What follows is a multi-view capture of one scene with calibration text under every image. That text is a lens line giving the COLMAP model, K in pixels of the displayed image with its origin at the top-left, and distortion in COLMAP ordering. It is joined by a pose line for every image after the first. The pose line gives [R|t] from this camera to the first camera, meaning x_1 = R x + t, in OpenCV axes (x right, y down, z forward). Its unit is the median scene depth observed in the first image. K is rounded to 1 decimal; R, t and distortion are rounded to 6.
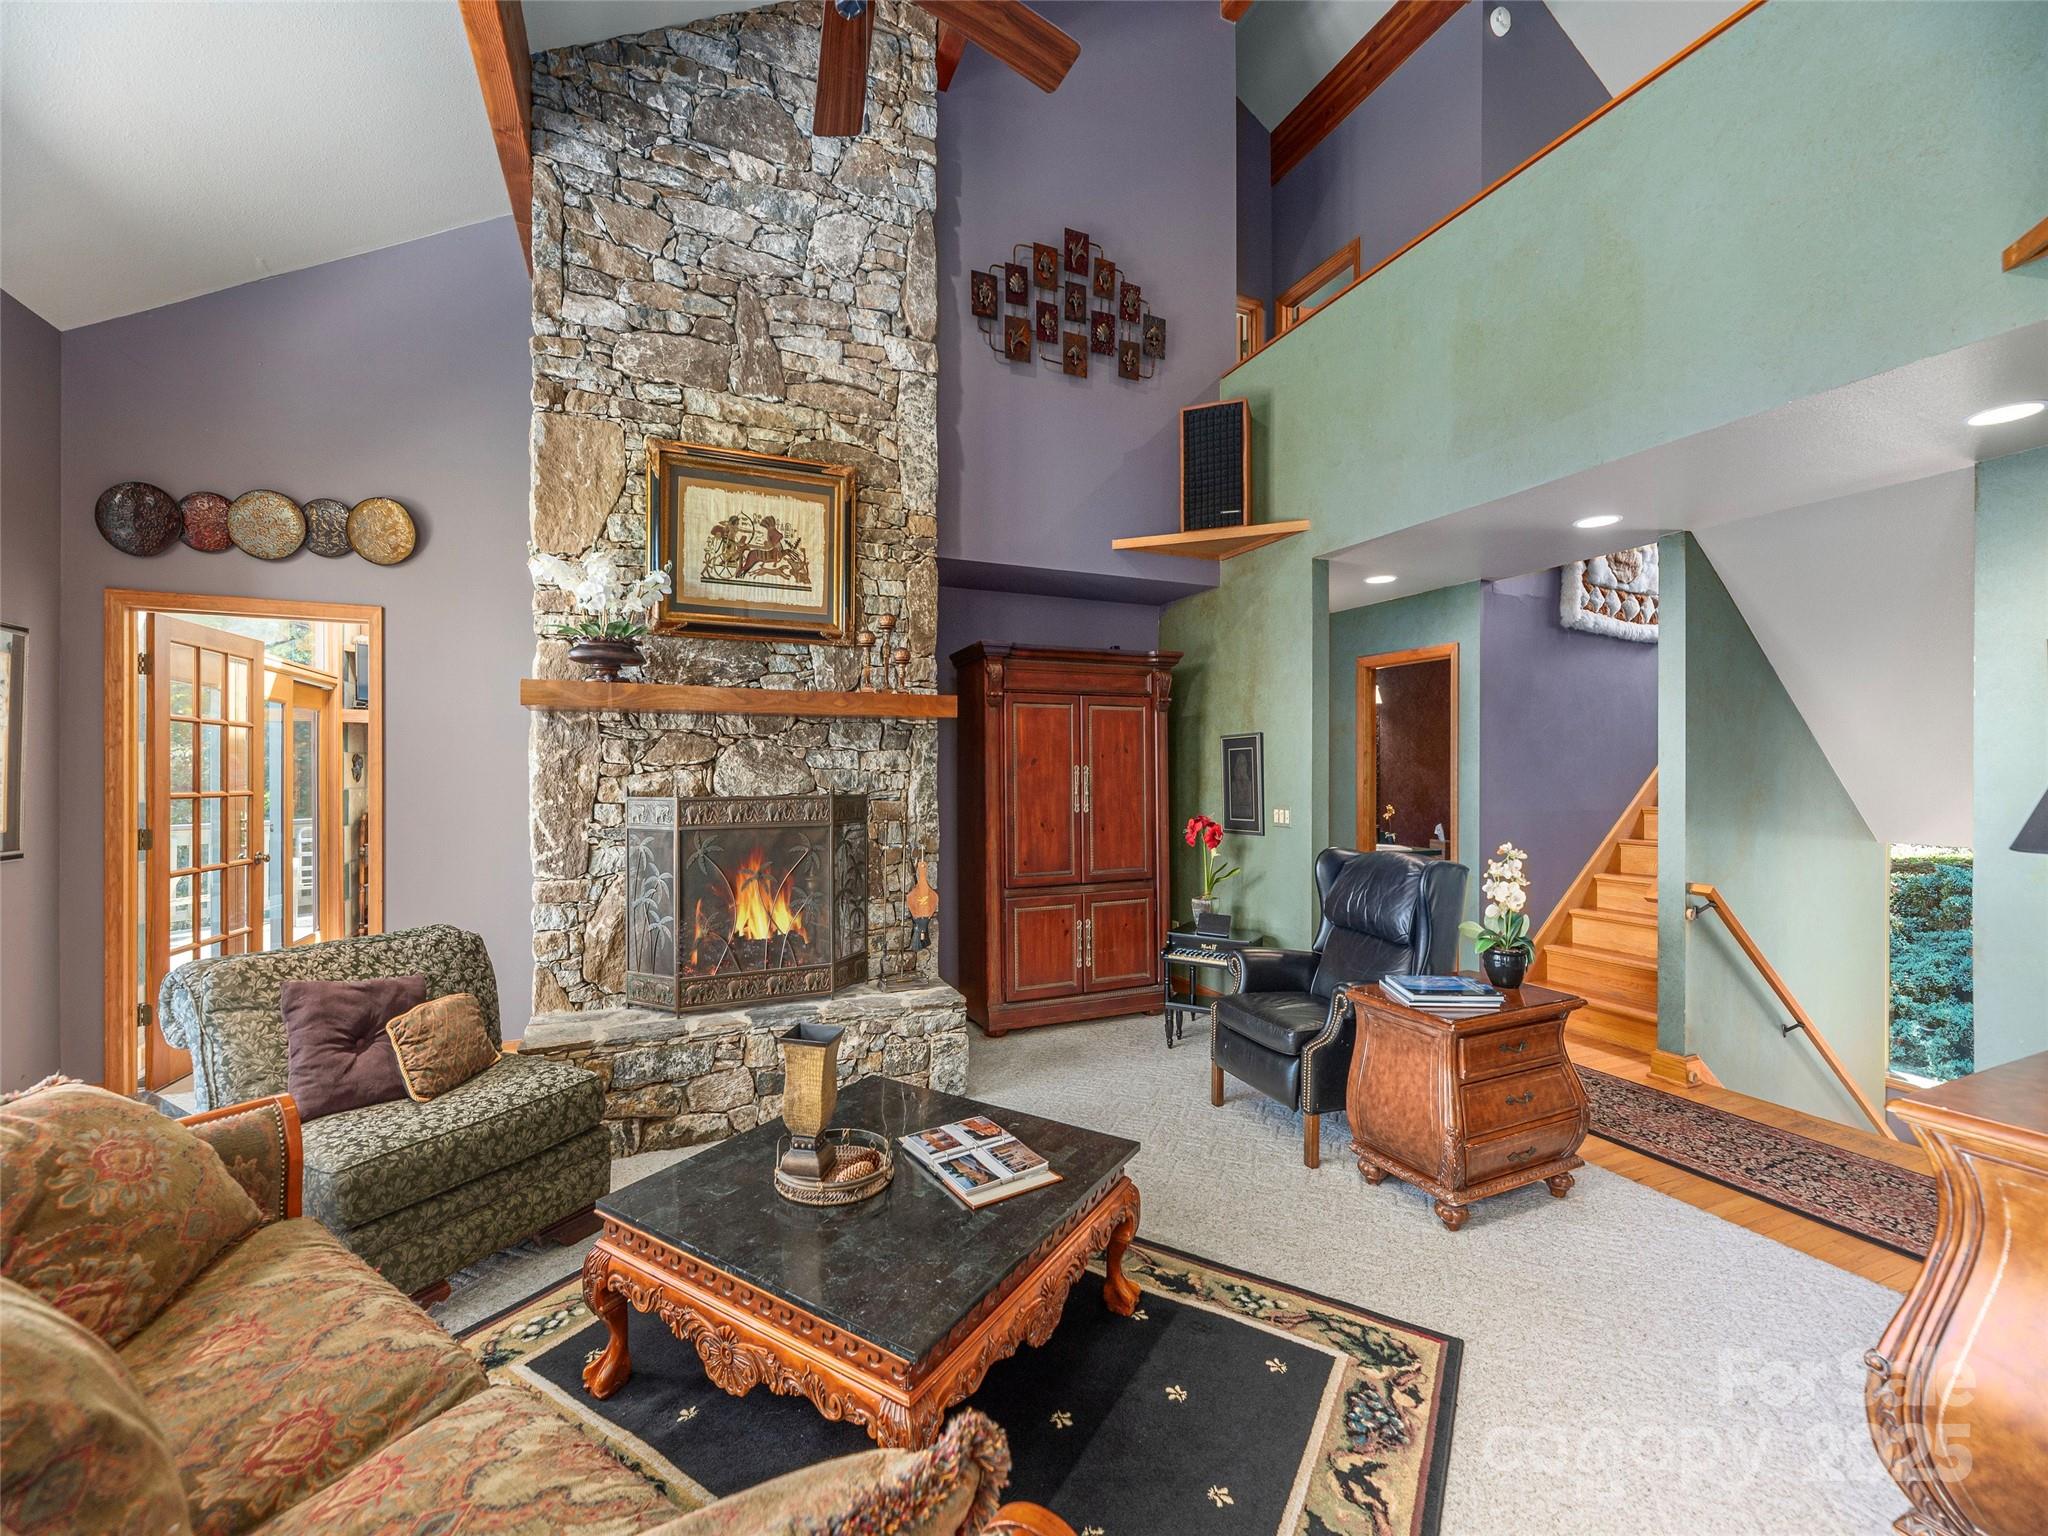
lens RADIAL K [[837.4, 0, 1024.4], [0, 837.4, 770.7], [0, 0, 1]] dist [-0.000129, 0.000136]
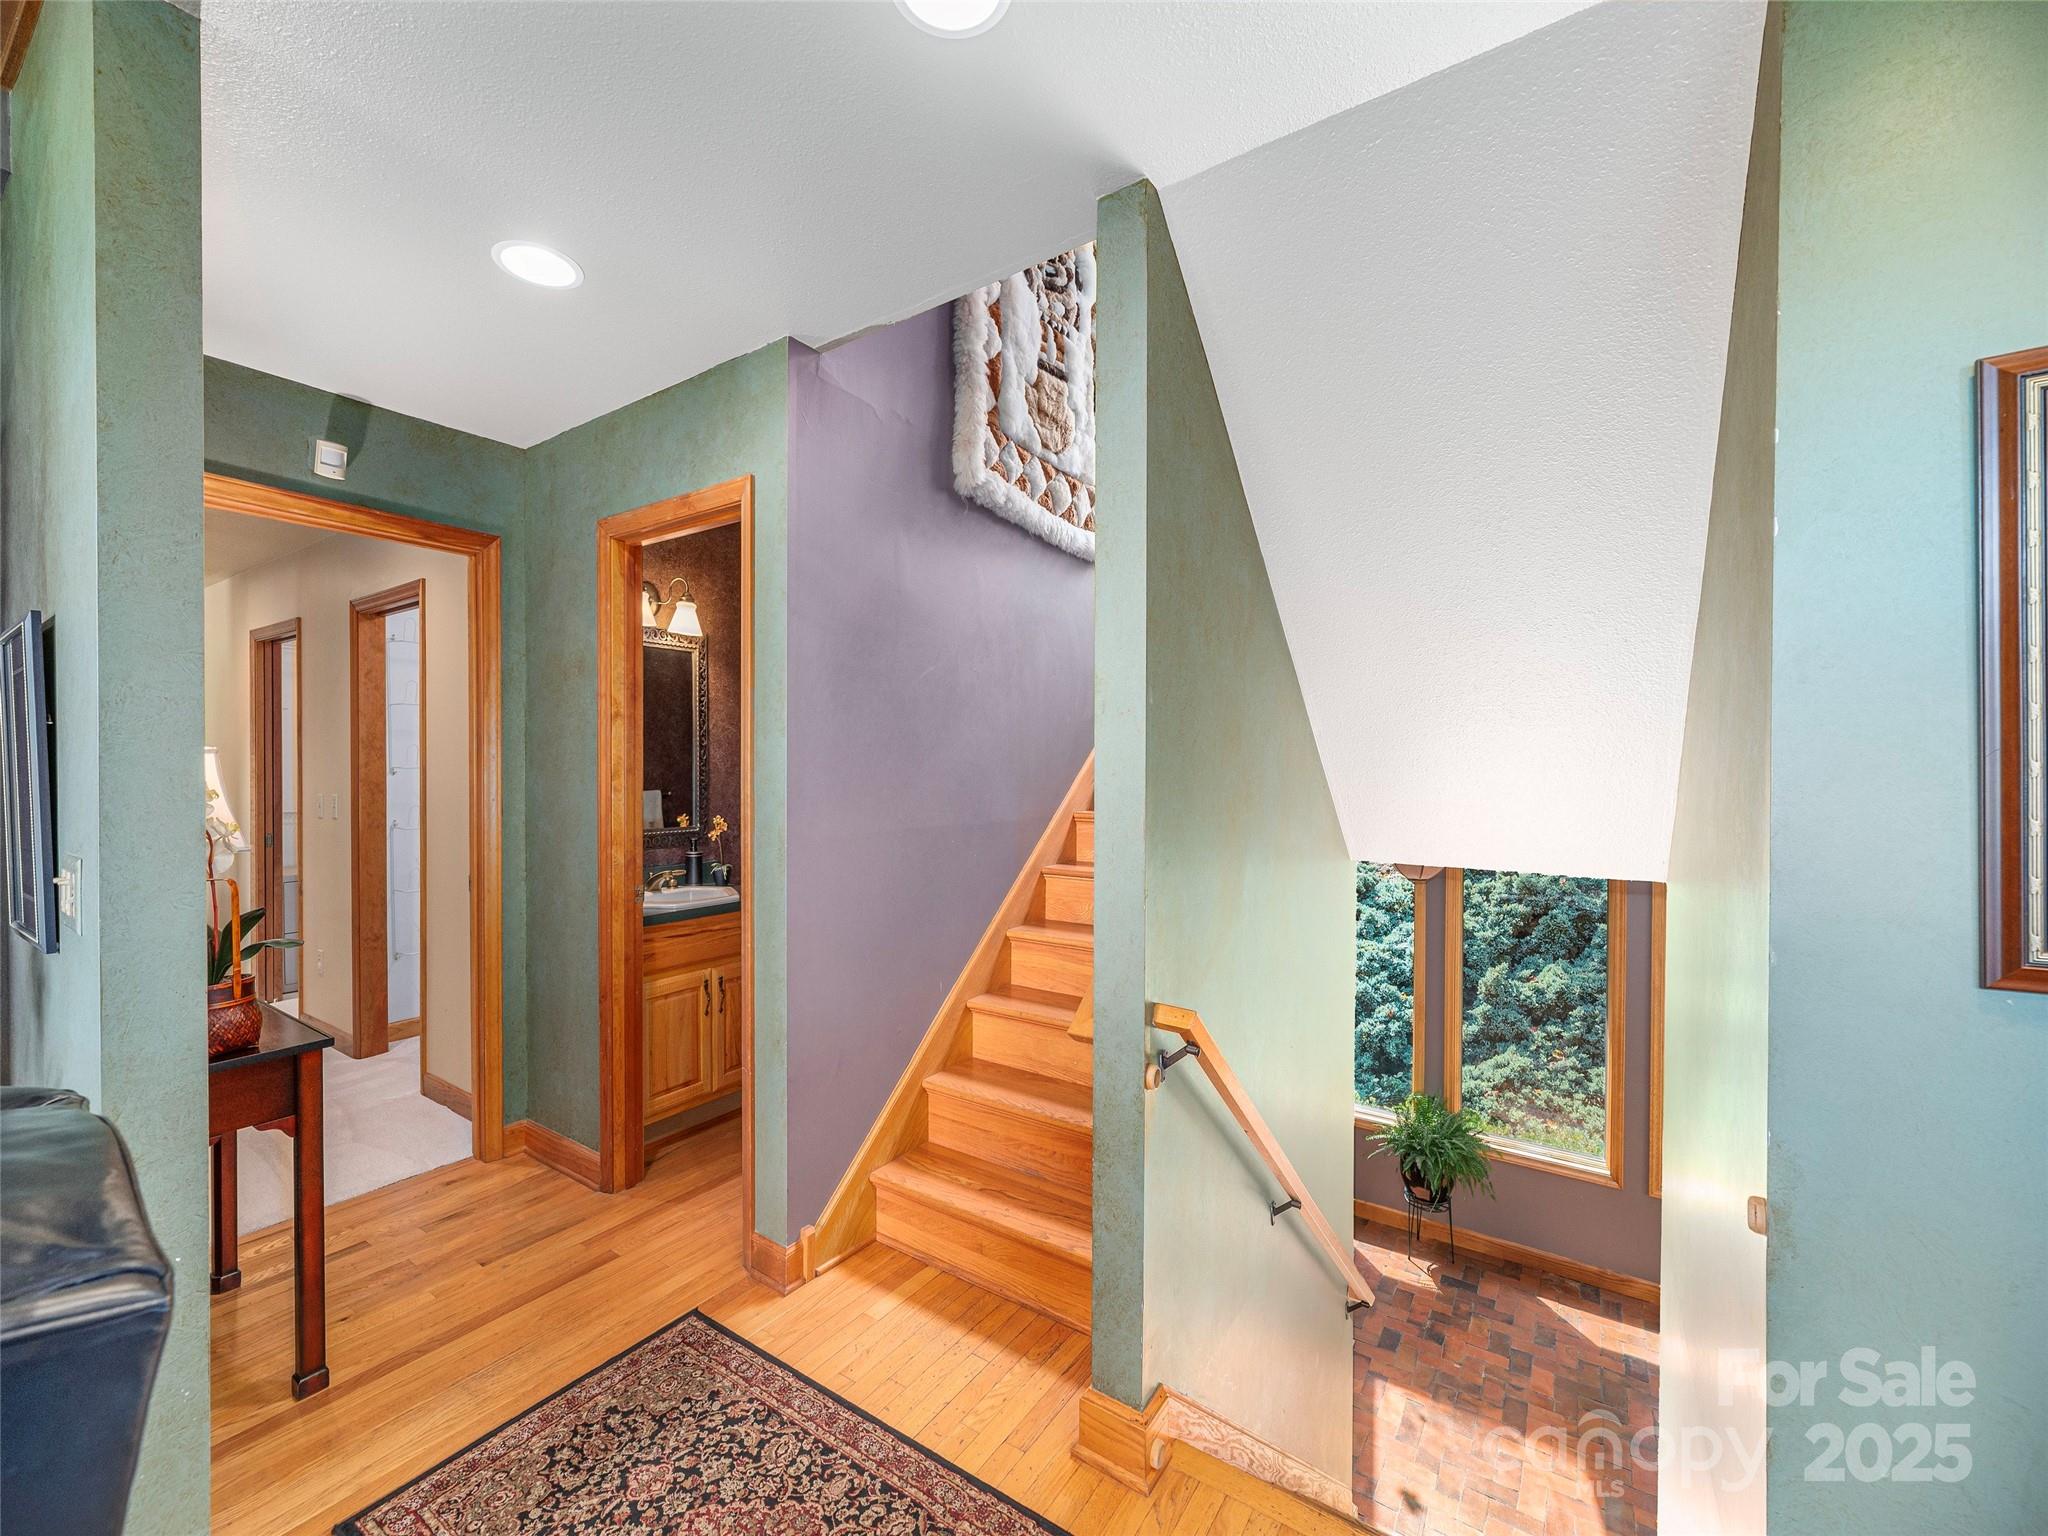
lens RADIAL K [[837.4, 0, 1021.9], [0, 837.4, 772.4], [0, 0, 1]] dist [-0.000129, 0.000136]
pose [[0.846606, -0.001189, 0.532219, 0.377421], [-0.001428, 0.999989, 0.004505, 0.010005], [-0.532218, -0.004574, 0.846595, 0.498298]]
